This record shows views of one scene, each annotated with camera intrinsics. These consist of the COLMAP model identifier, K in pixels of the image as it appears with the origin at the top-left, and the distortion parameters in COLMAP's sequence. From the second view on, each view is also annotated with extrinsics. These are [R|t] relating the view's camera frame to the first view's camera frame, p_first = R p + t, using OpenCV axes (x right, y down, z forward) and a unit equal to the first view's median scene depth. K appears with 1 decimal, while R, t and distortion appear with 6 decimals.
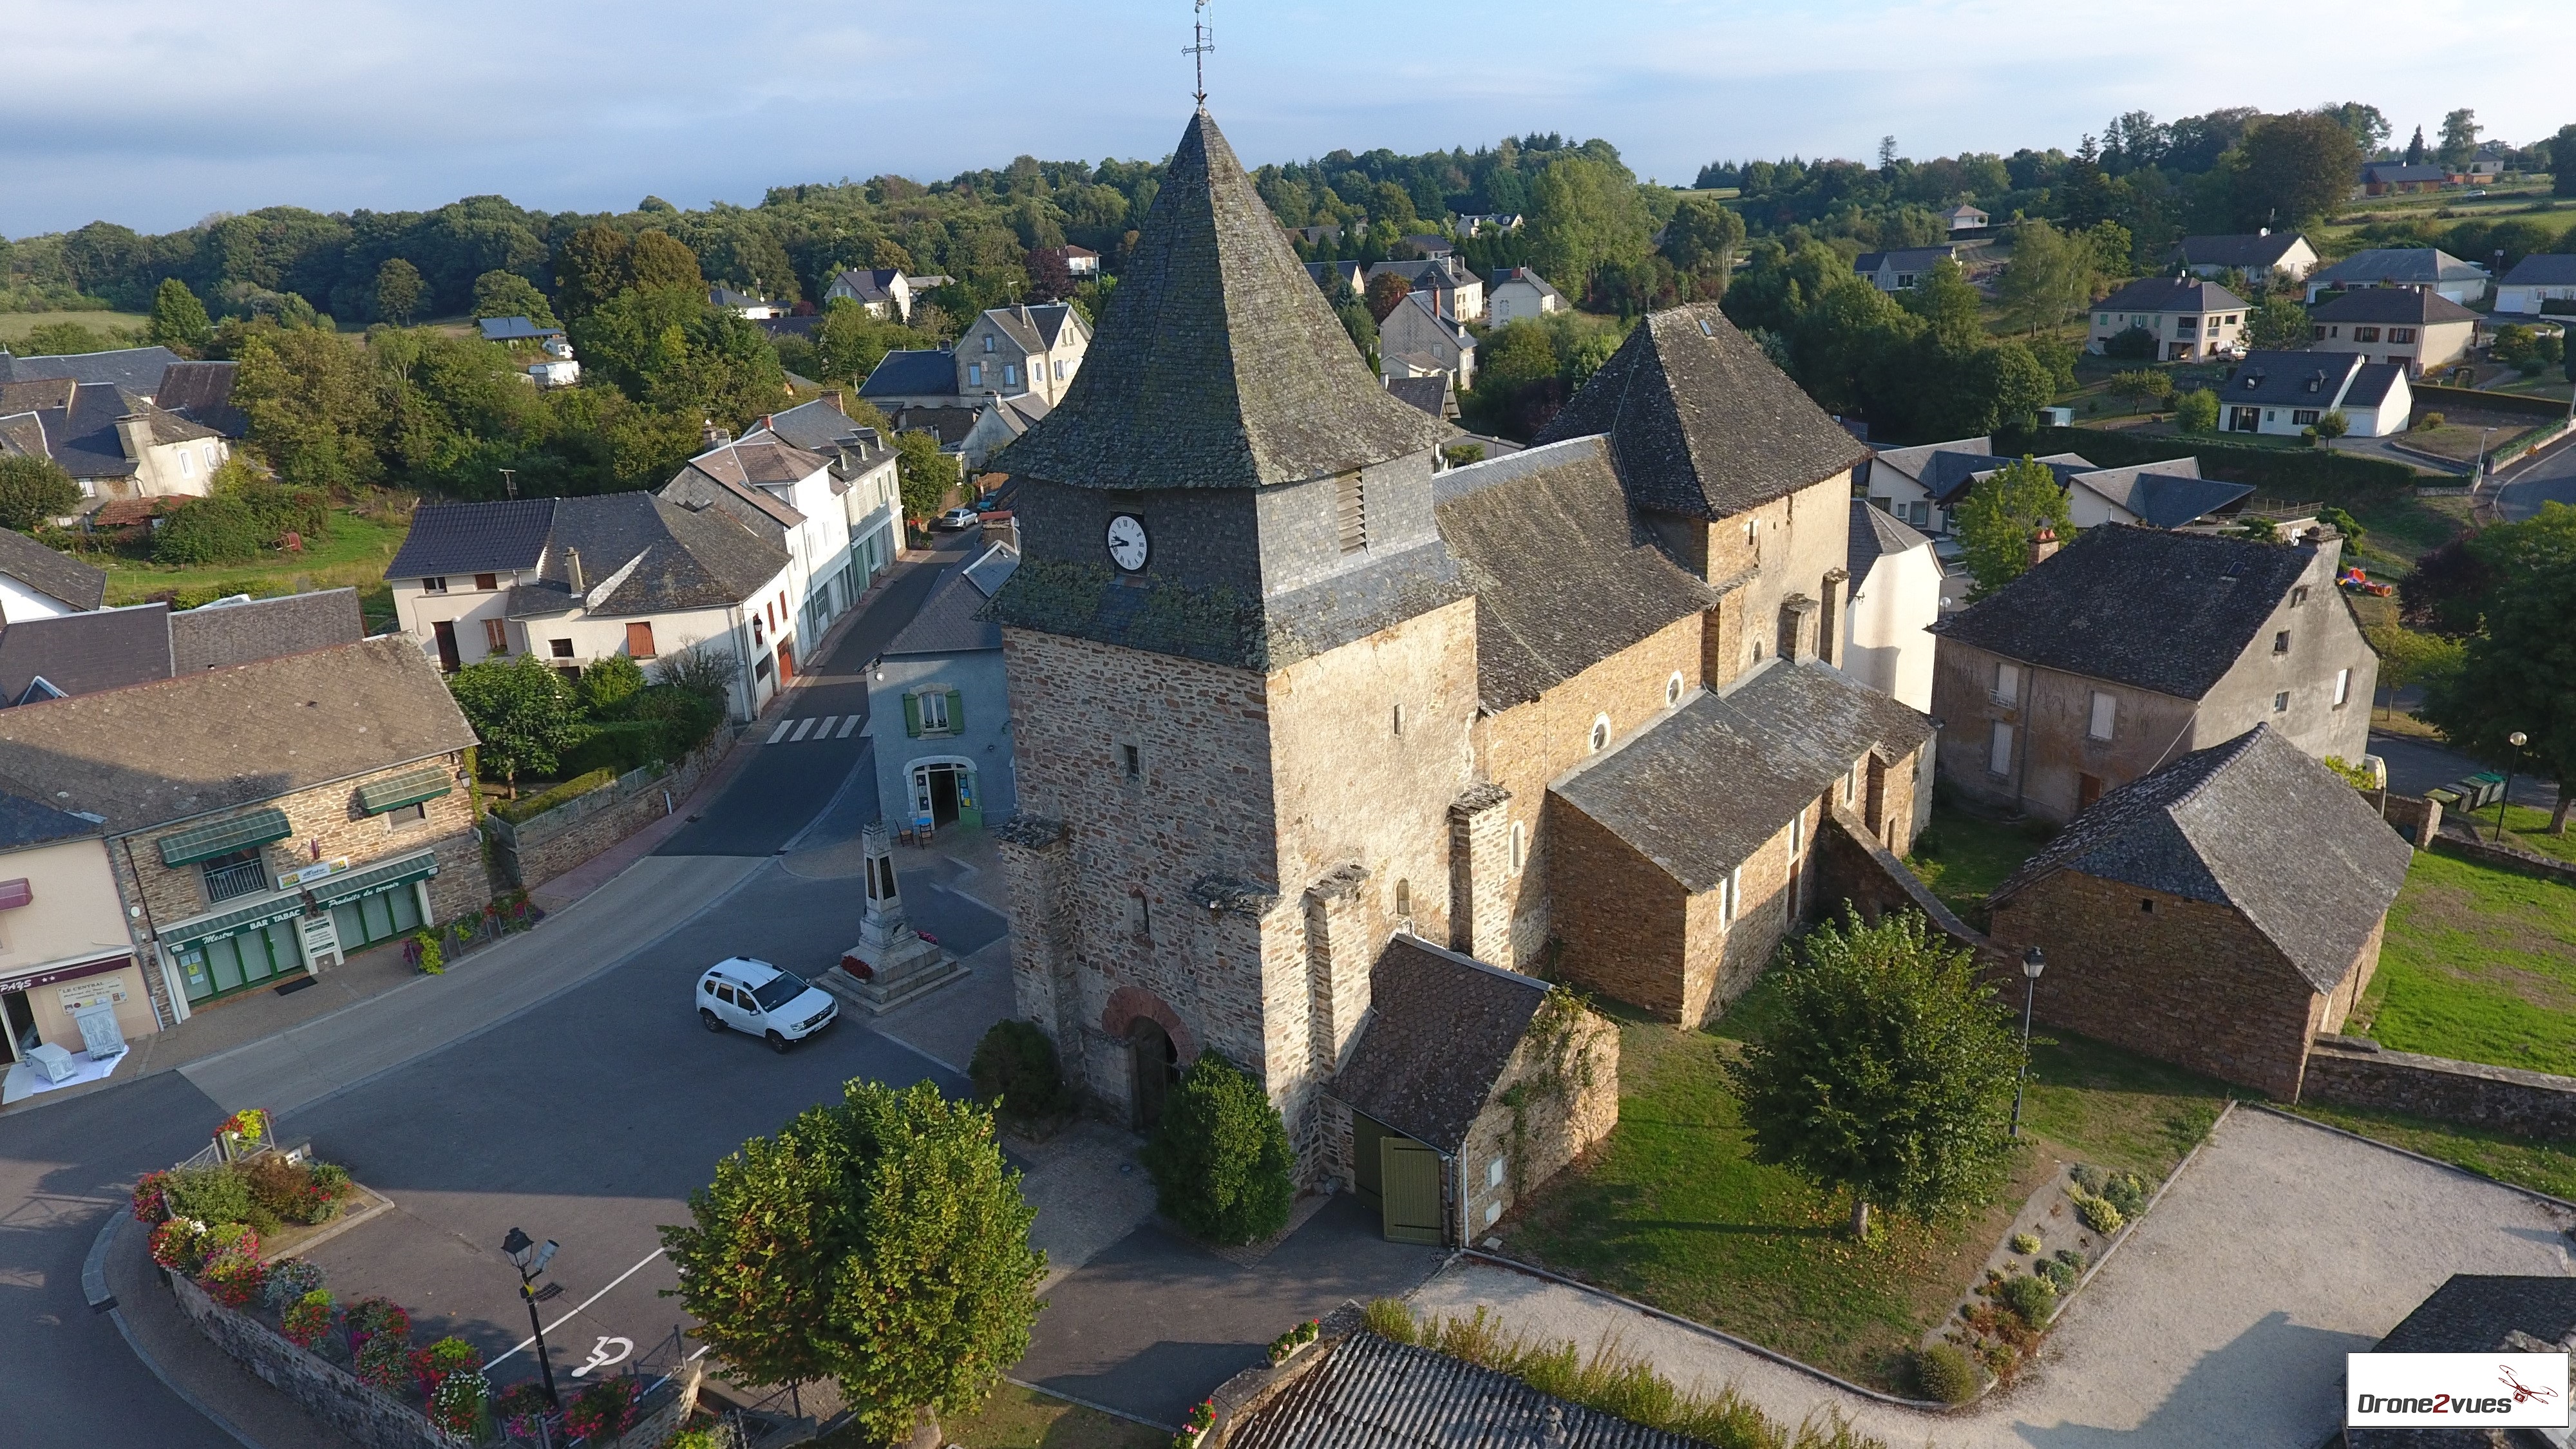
lens RADIAL K [[1510.5, 0, 1277.6], [0, 1510.5, 700.3], [0, 0, 1]] dist [-0.003087, -0.000822]
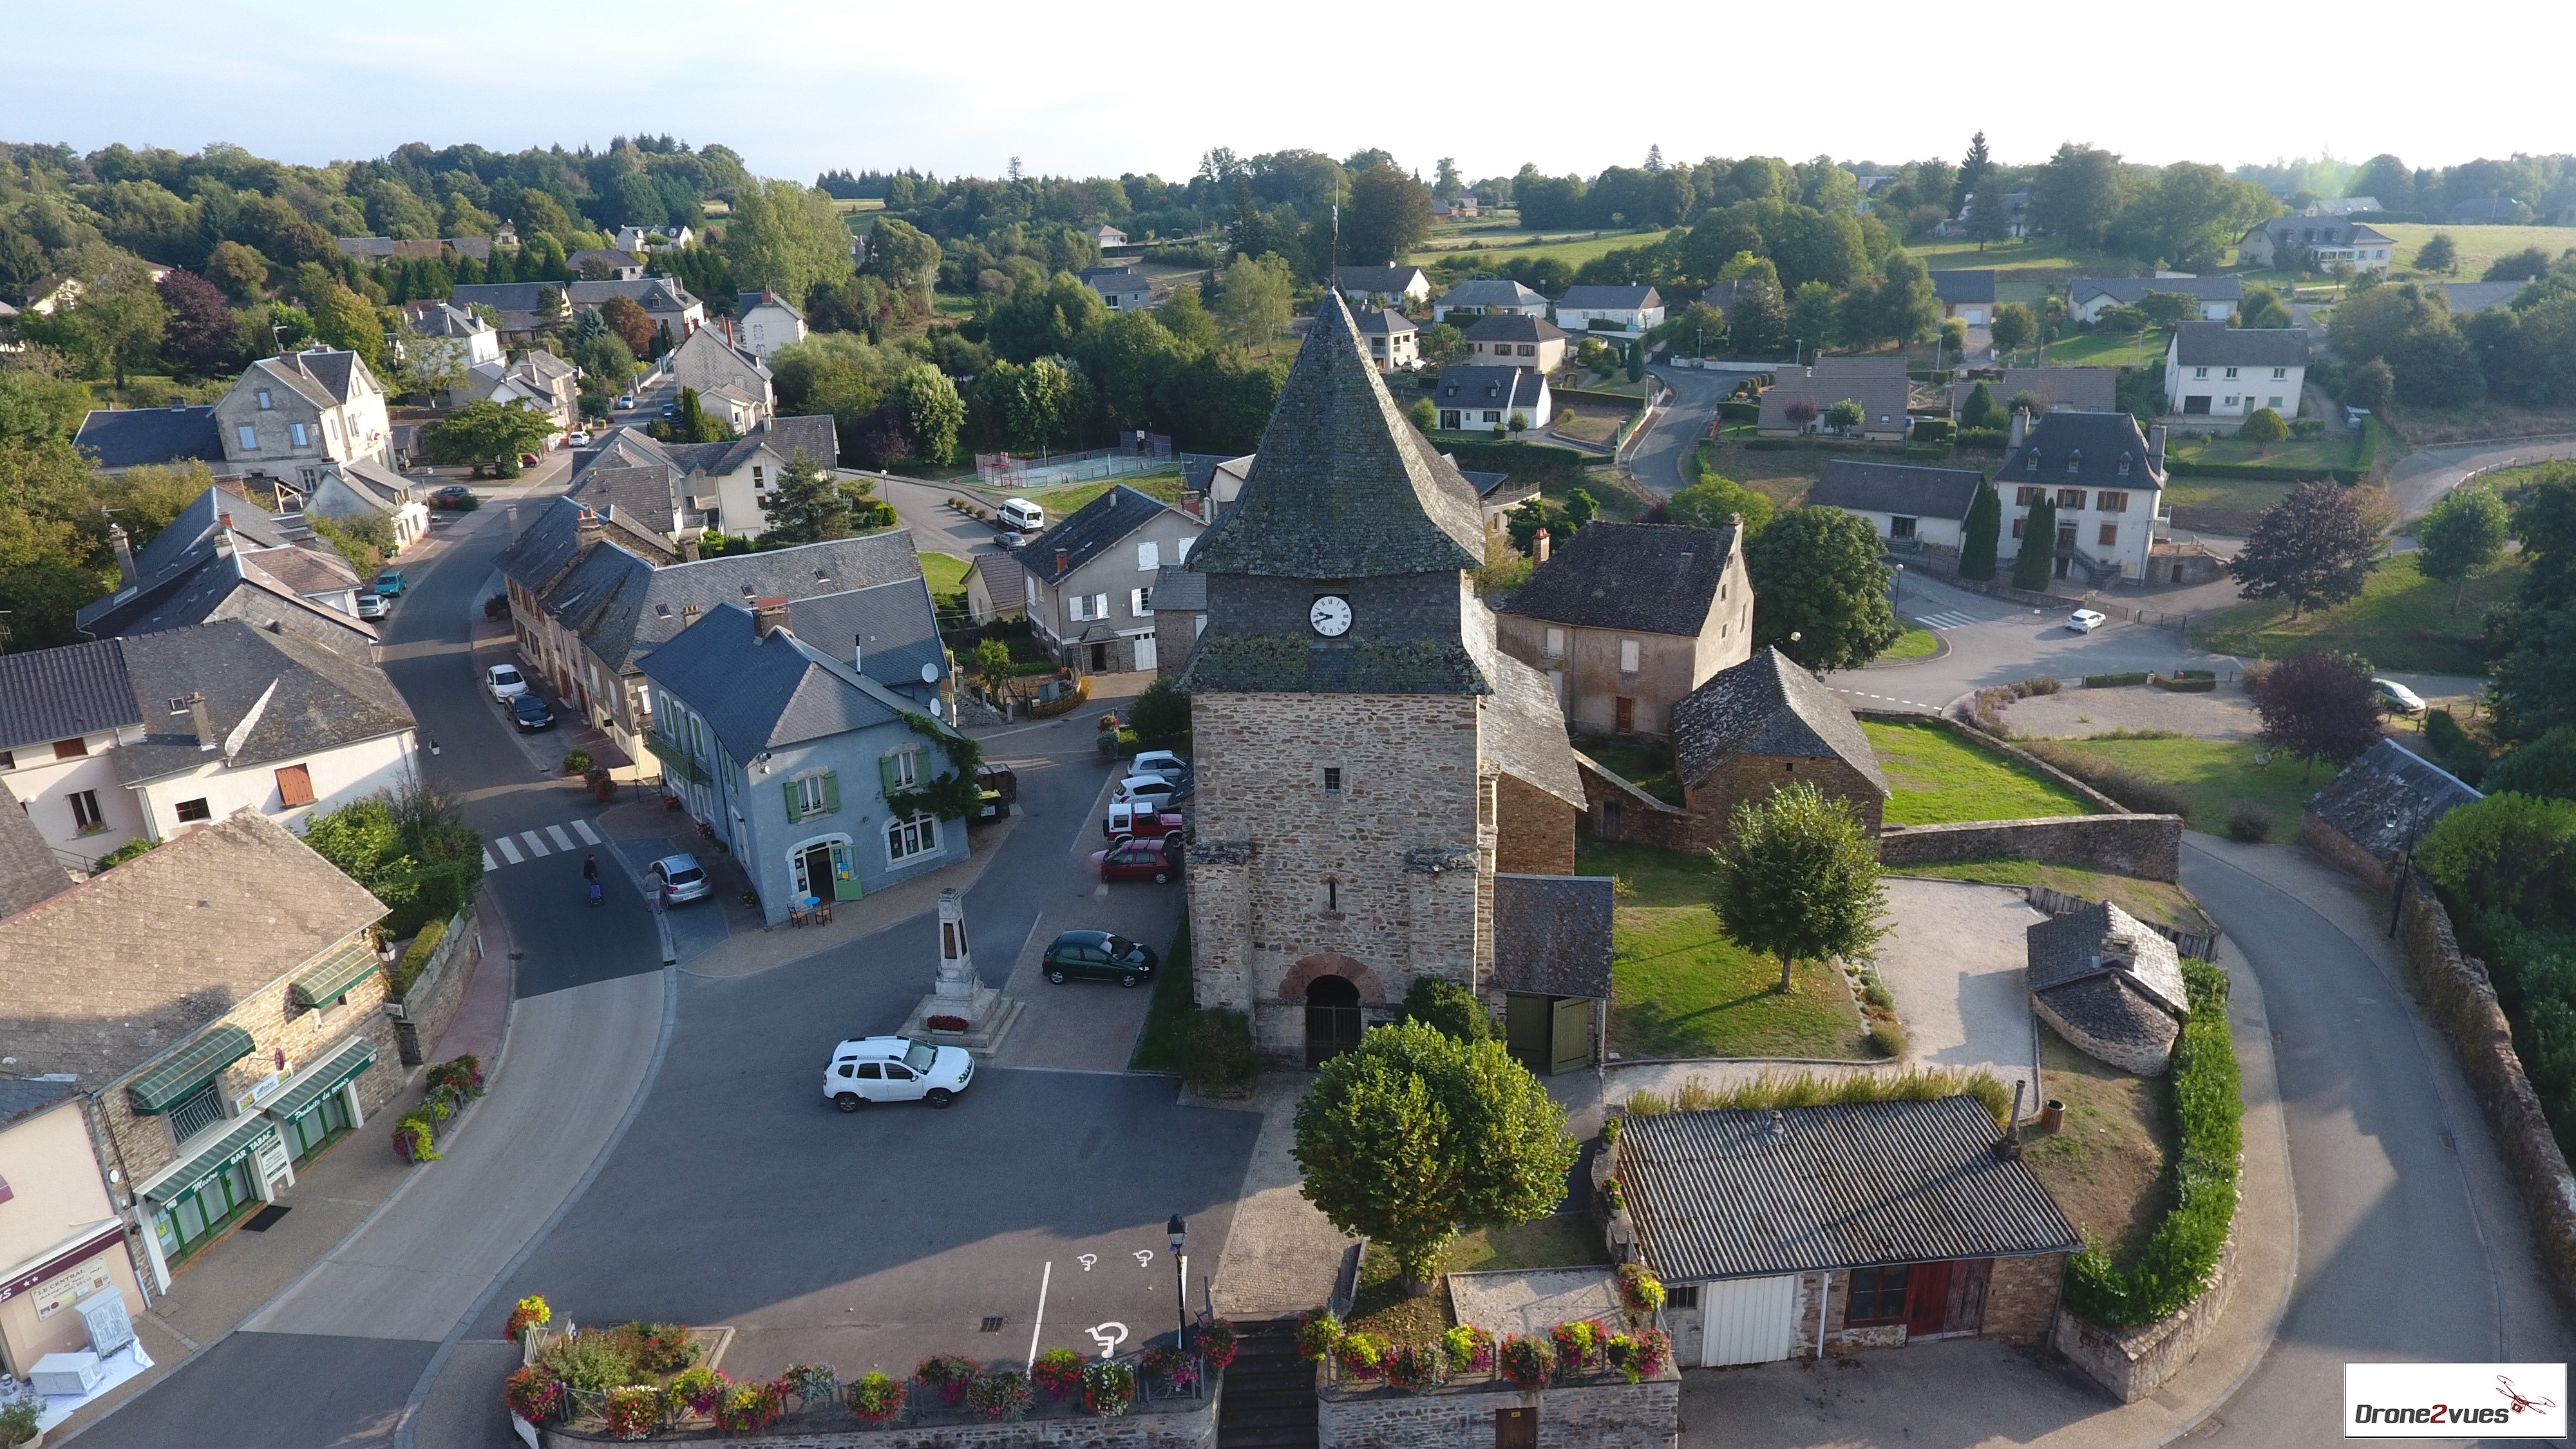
lens RADIAL K [[1510.5, 0, 1277.6], [0, 1510.5, 700.3], [0, 0, 1]] dist [-0.003087, -0.000822]
pose [[0.845084, -0.143599, 0.514987, -0.542847], [0.143852, 0.988804, 0.039659, -0.058788], [-0.514917, 0.040566, 0.856280, -0.072307]]
